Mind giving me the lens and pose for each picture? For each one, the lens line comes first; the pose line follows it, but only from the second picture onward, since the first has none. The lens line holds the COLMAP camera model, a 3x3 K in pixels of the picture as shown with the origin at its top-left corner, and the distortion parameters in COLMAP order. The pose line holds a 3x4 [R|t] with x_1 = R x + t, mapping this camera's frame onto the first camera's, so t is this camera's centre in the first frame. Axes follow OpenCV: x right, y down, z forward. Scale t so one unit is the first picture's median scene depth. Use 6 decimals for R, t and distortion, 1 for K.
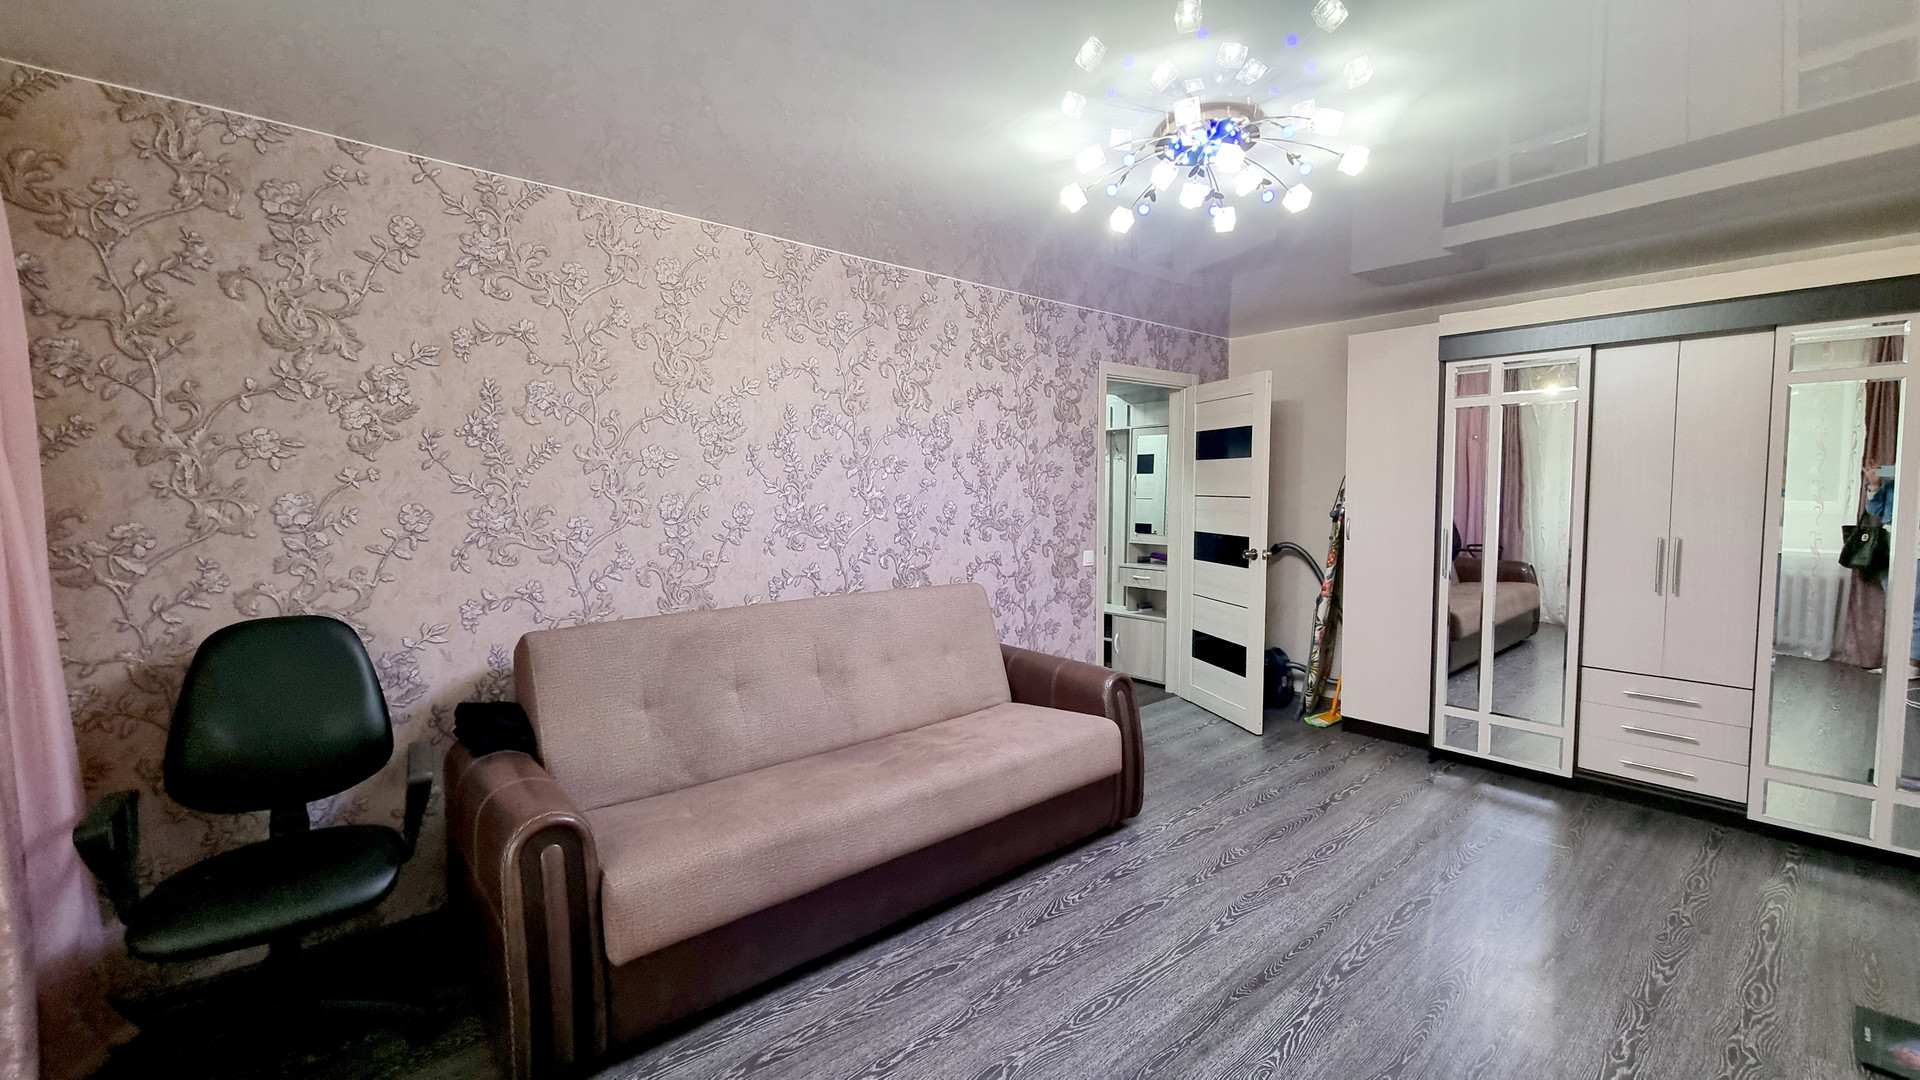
lens RADIAL K [[811.3, 0, 962.9], [0, 811.3, 530.1], [0, 0, 1]] dist [0.029129, -0.000478]
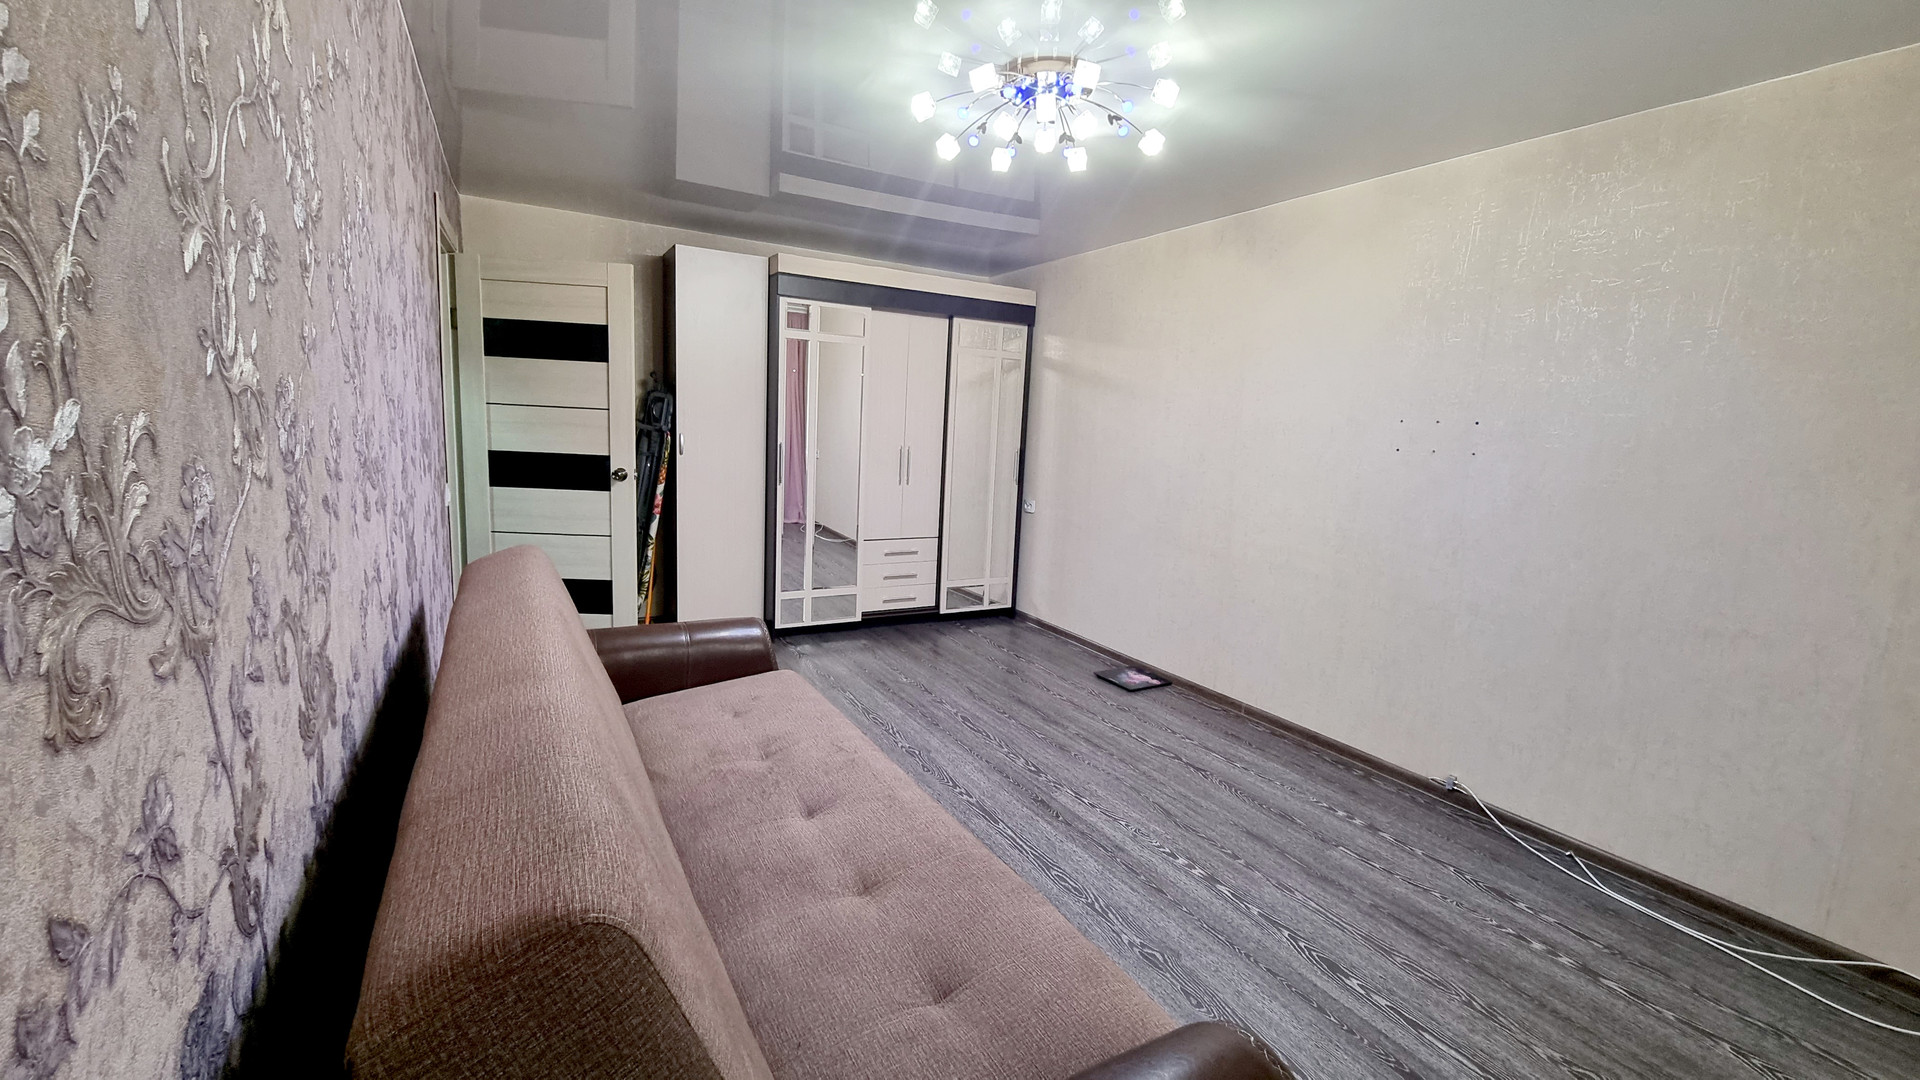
lens RADIAL K [[811.3, 0, 962.9], [0, 811.3, 530.1], [0, 0, 1]] dist [0.029129, -0.000478]
pose [[0.197286, -0.125662, 0.972259, -0.483252], [0.007000, 0.991906, 0.126781, -0.022289], [-0.980321, -0.018207, 0.196569, 0.496429]]
